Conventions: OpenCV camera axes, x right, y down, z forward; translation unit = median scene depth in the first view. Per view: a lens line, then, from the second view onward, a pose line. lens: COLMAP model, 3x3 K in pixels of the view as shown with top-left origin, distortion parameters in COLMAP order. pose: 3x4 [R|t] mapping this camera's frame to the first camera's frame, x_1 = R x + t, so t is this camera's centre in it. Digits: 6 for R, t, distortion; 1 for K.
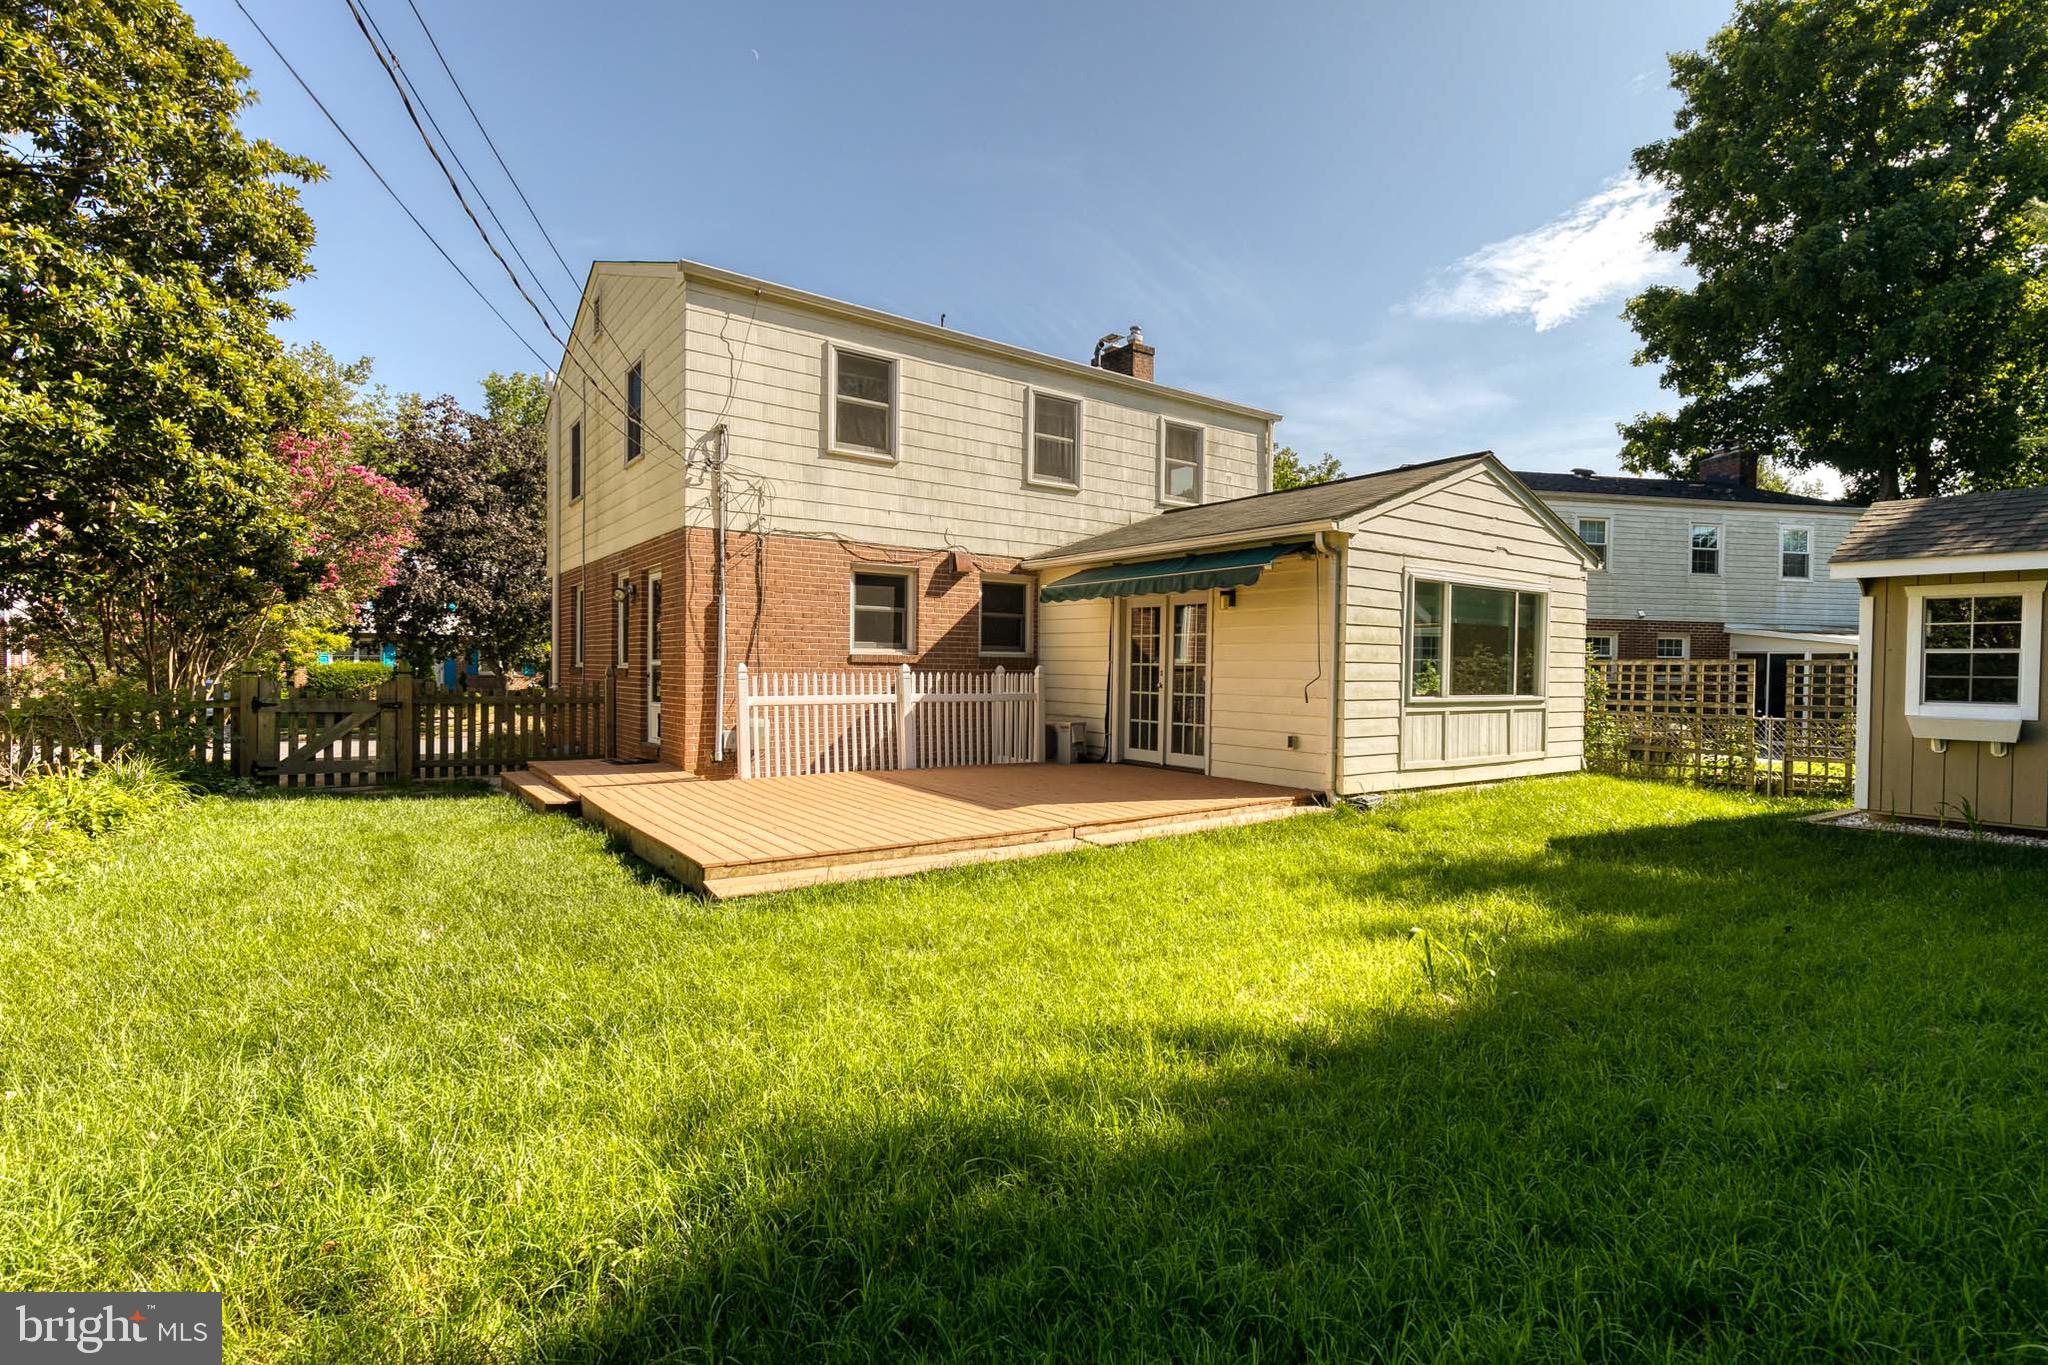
lens RADIAL K [[974.5, 0, 1050.8], [0, 974.5, 682.8], [0, 0, 1]] dist [0.014916, 0.000126]
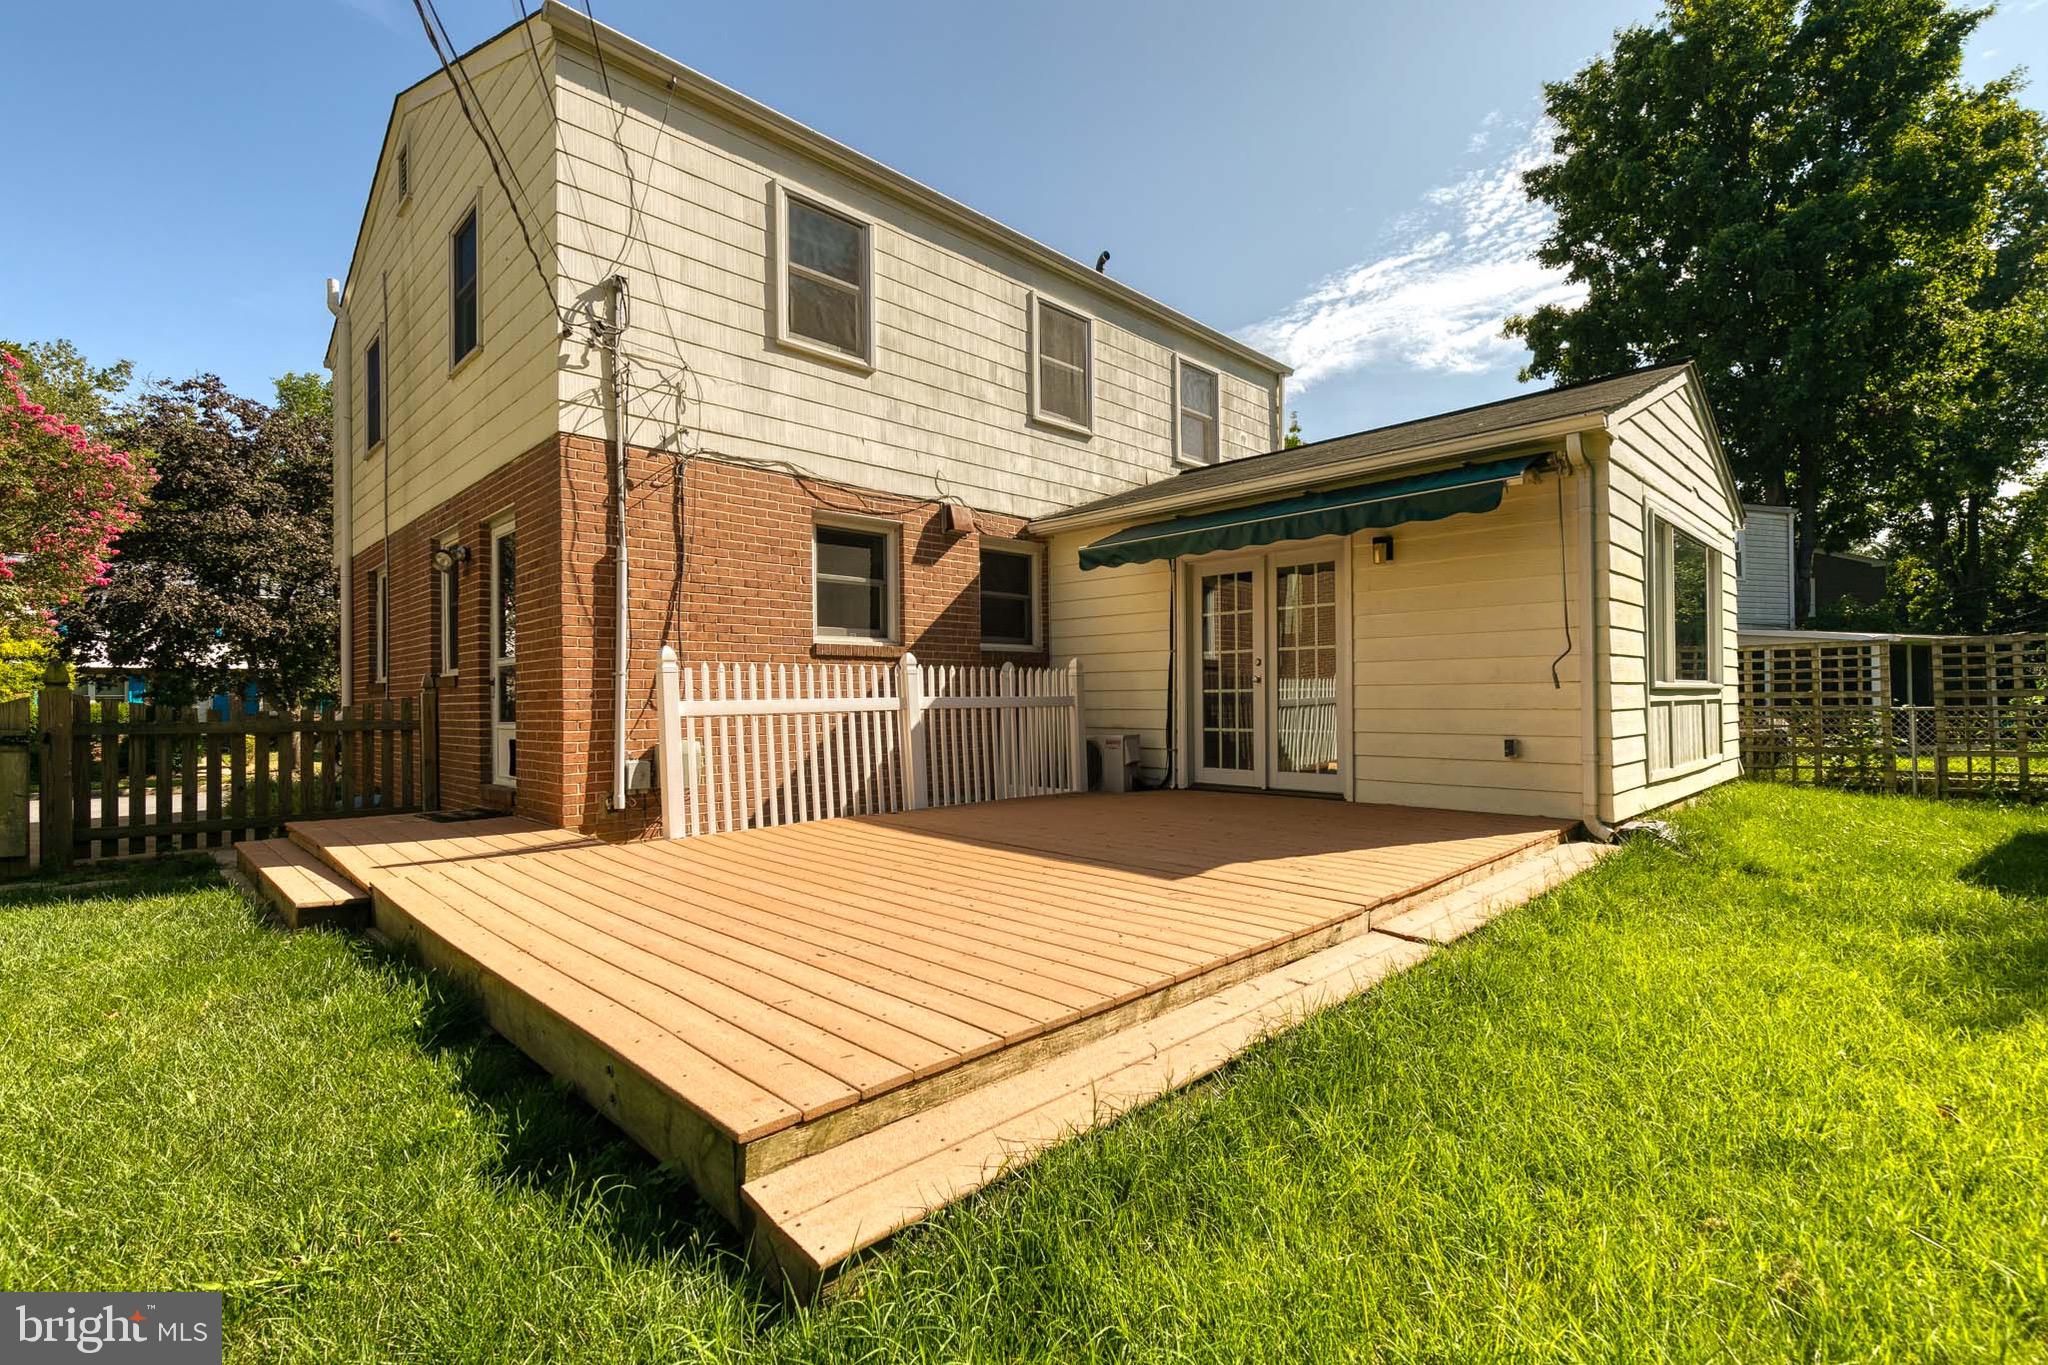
lens RADIAL K [[930.6, 0, 1038.1], [0, 930.6, 689.5], [0, 0, 1]] dist [0.008646, 0.000077]
pose [[0.987754, -0.021334, 0.154554, -0.149192], [0.025315, 0.999395, -0.023836, 0.021780], [-0.153952, 0.027456, 0.987697, 0.329040]]
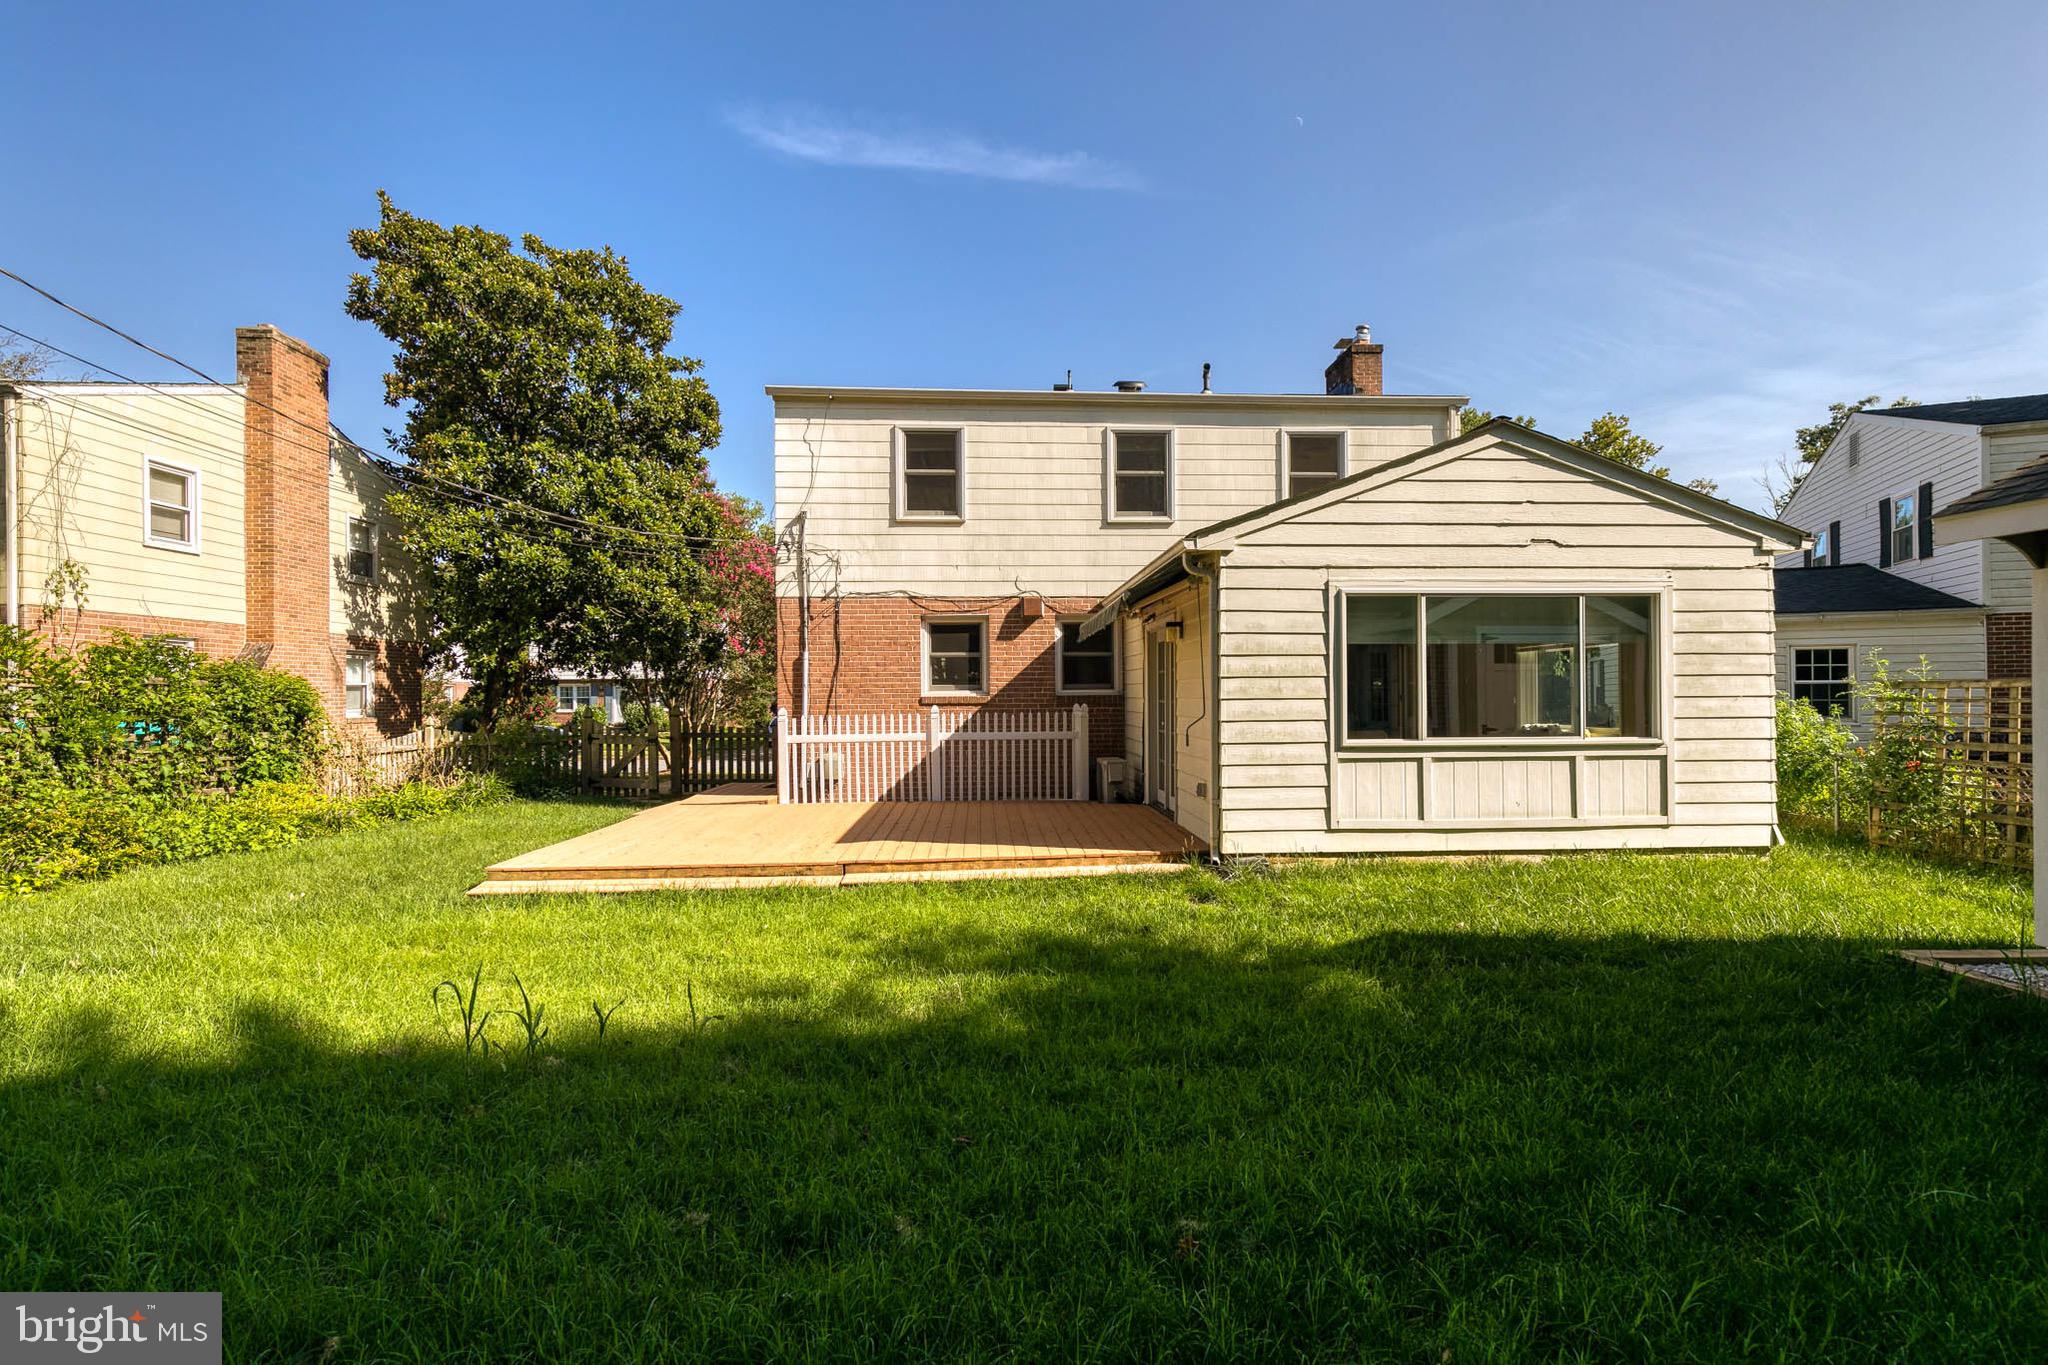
lens RADIAL K [[930.6, 0, 1038.1], [0, 930.6, 689.5], [0, 0, 1]] dist [0.008646, 0.000077]
pose [[0.832910, -0.022670, -0.552945, 0.489008], [0.009297, 0.999593, -0.026978, -0.007333], [0.553331, 0.017329, 0.832781, 0.177747]]
